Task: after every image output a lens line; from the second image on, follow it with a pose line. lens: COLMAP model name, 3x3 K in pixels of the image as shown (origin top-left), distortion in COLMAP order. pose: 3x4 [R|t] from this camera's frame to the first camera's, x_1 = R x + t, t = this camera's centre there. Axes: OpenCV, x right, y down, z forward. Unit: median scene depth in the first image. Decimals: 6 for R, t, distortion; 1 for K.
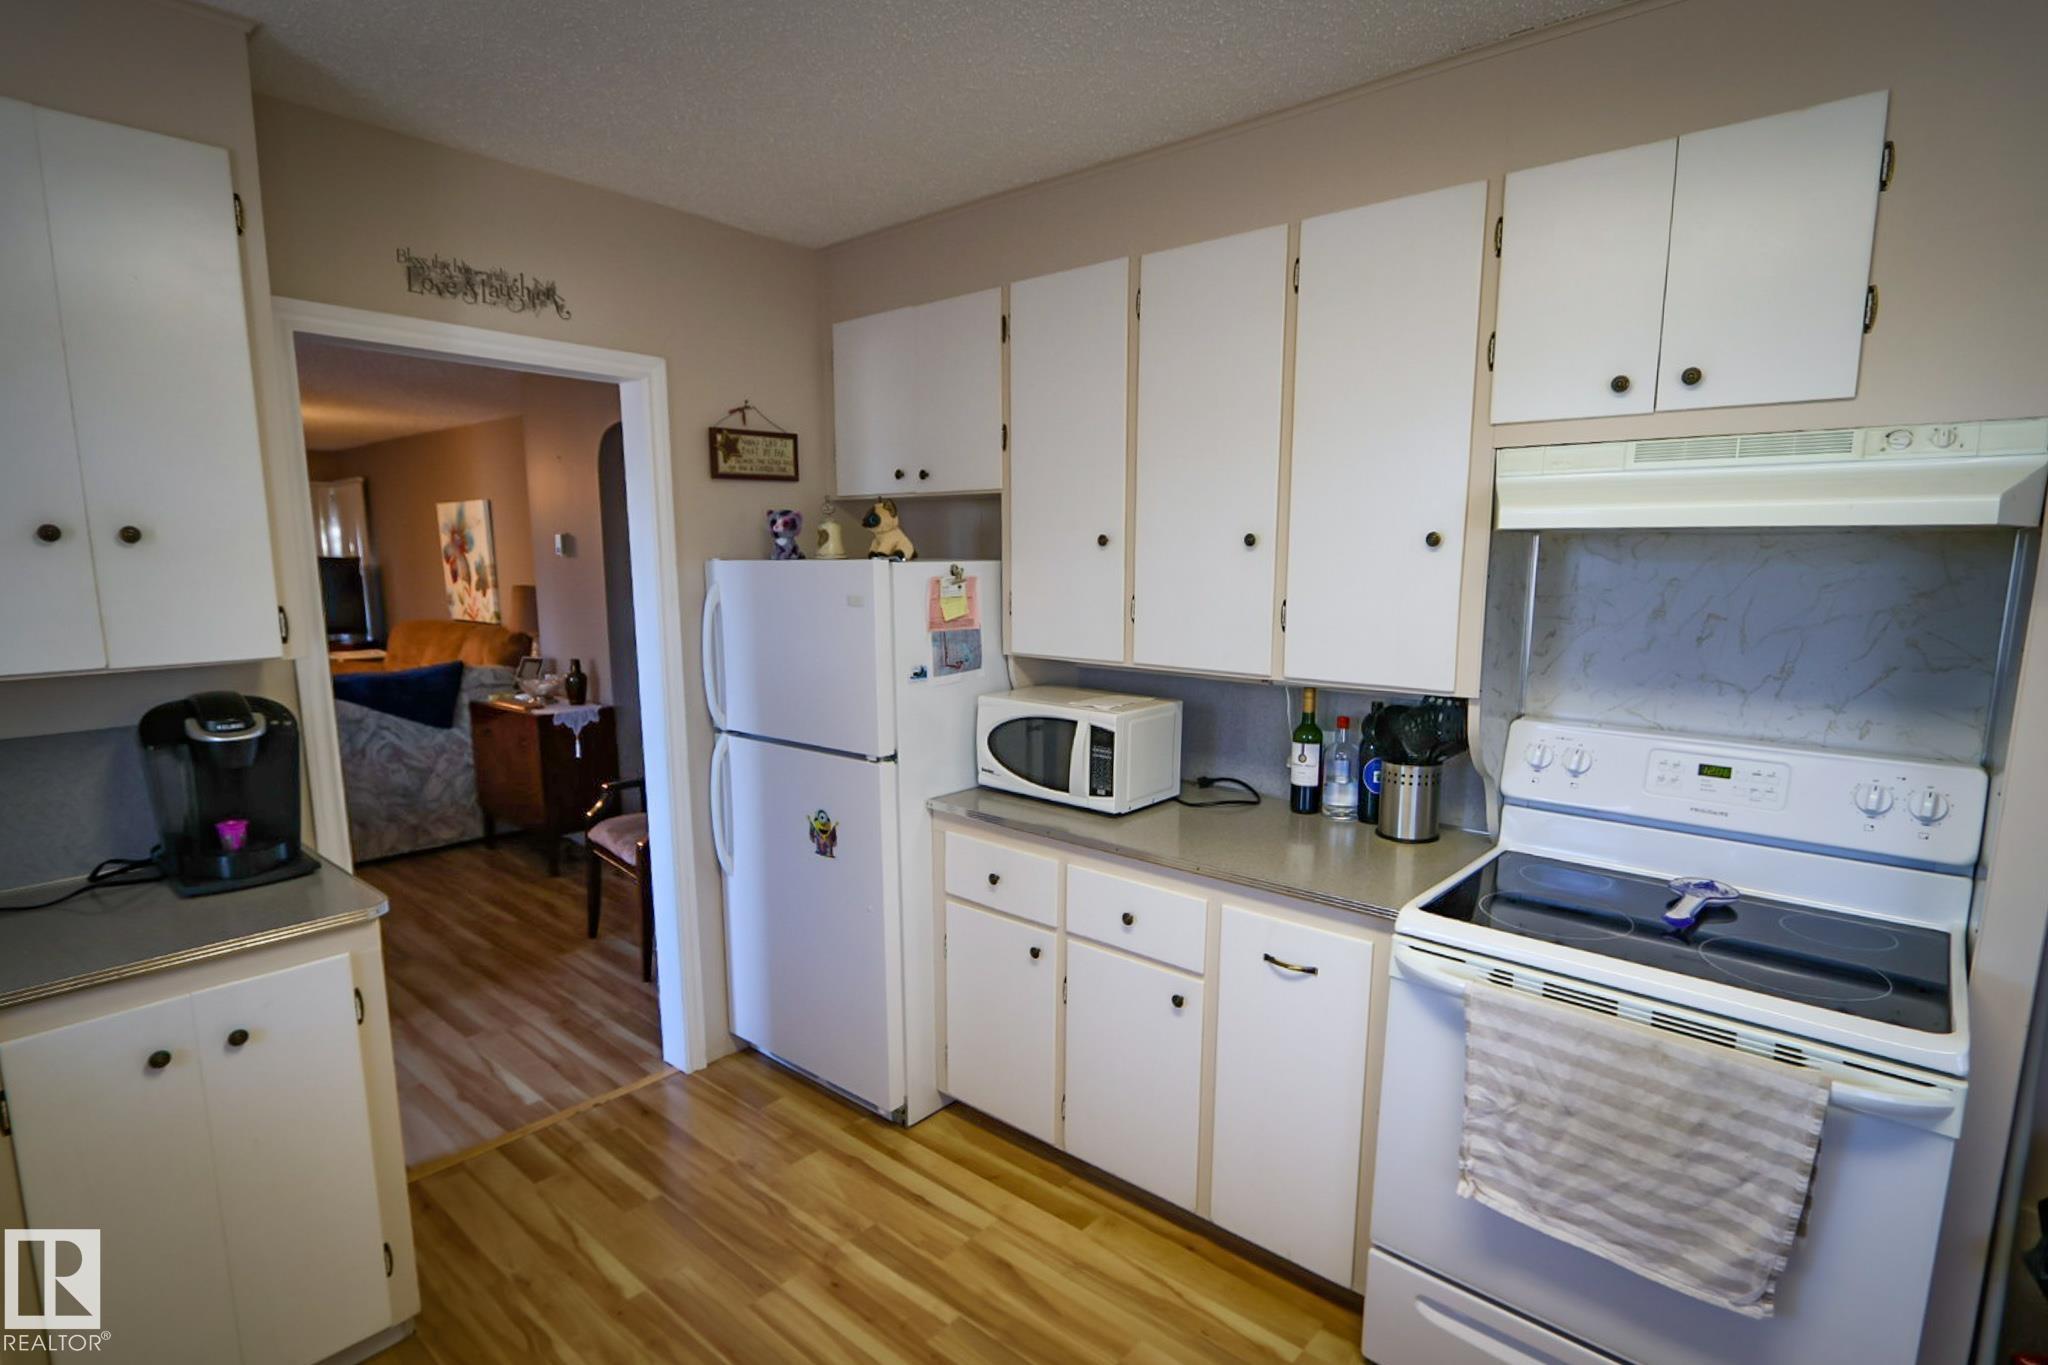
lens RADIAL K [[1005.7, 0, 993.2], [0, 1005.7, 709.8], [0, 0, 1]] dist [-0.014780, 0.000675]
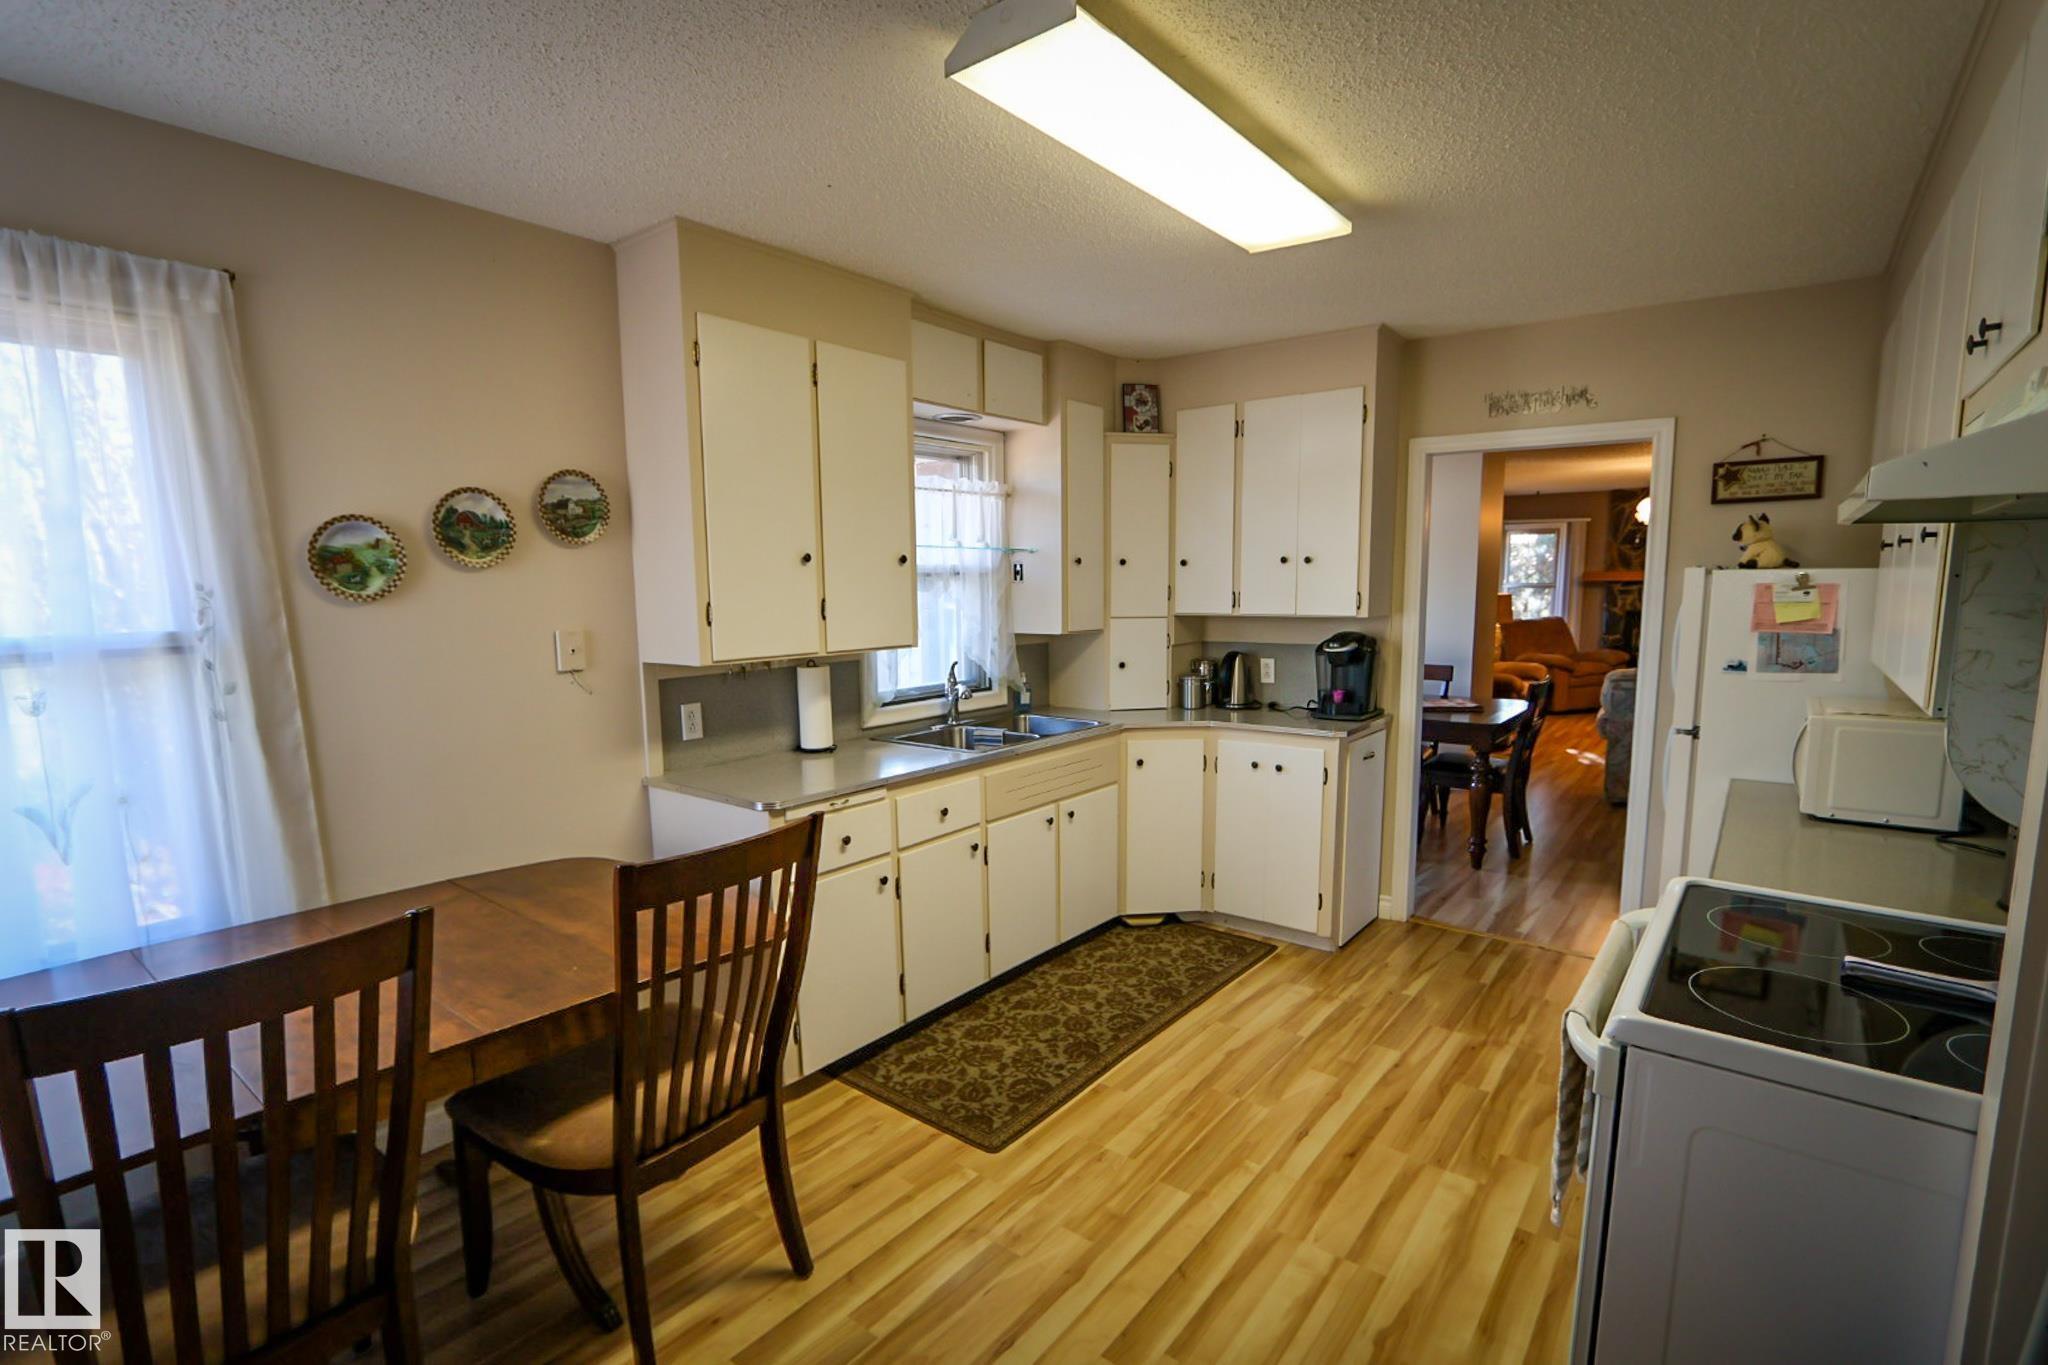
lens RADIAL K [[954.4, 0, 1015.3], [0, 954.4, 710.3], [0, 0, 1]] dist [-0.008511, -0.000003]
pose [[0.068082, 0.135134, -0.988485, 1.045062], [-0.148359, 0.981140, 0.123912, 0.001167], [0.986587, 0.138215, 0.086846, 0.105444]]
